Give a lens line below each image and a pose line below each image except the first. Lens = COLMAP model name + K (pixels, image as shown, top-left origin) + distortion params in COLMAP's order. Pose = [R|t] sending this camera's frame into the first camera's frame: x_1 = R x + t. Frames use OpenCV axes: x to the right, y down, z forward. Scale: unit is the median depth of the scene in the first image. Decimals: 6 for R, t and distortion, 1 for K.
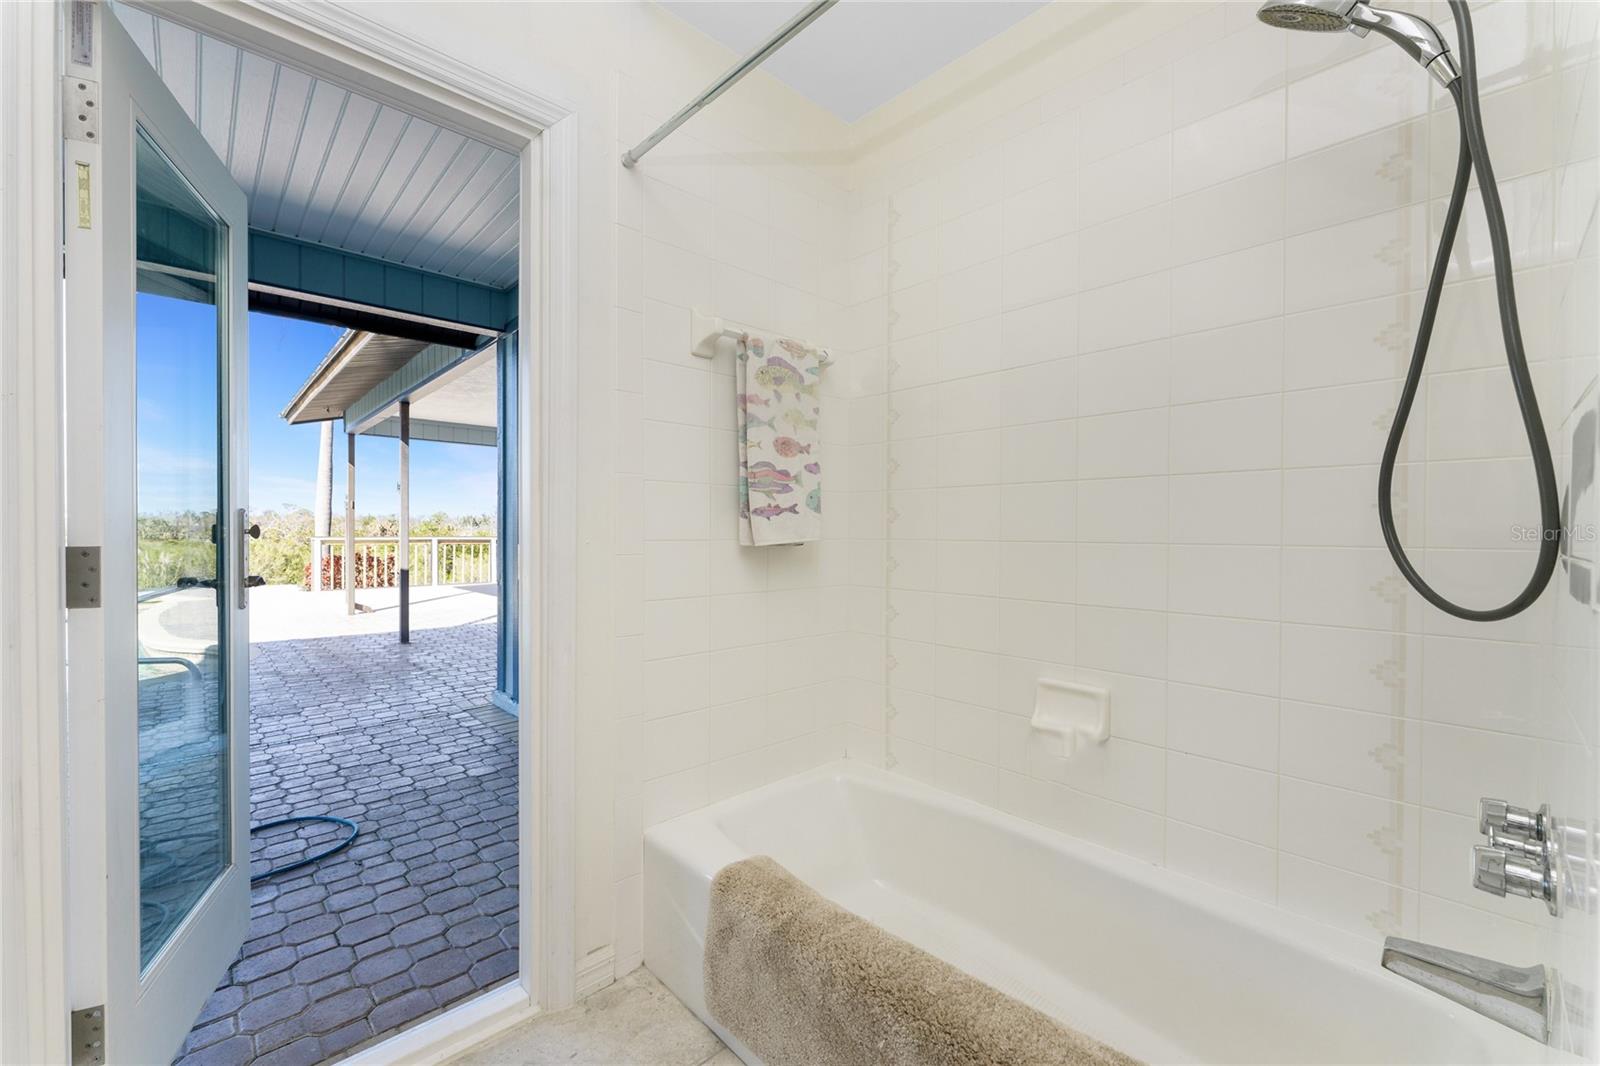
lens RADIAL K [[649.6, 0, 804.3], [0, 649.6, 536.4], [0, 0, 1]] dist [0.000072, -0.000557]
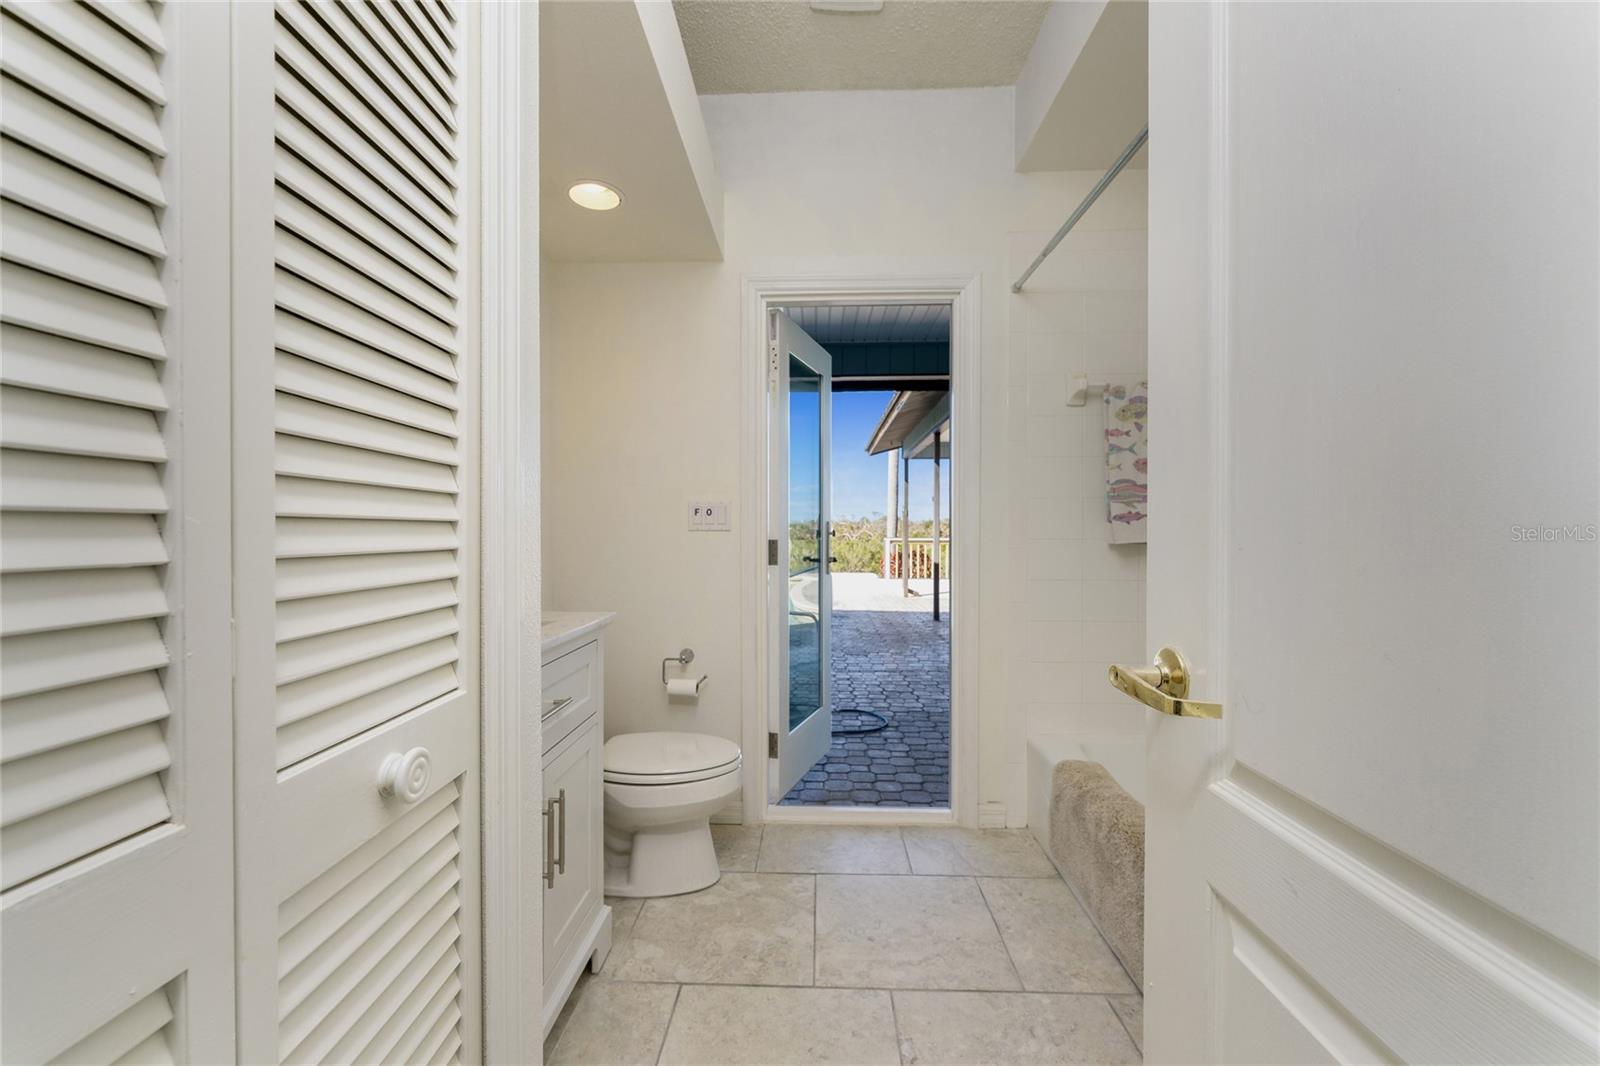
lens RADIAL K [[650.8, 0, 780.8], [0, 650.8, 533.5], [0, 0, 1]] dist [0.000009, -0.000264]
pose [[0.684036, -0.001611, -0.729446, 0.288744], [-0.003621, 0.999978, -0.005603, 0.002466], [0.729439, 0.006474, 0.684015, -0.271830]]
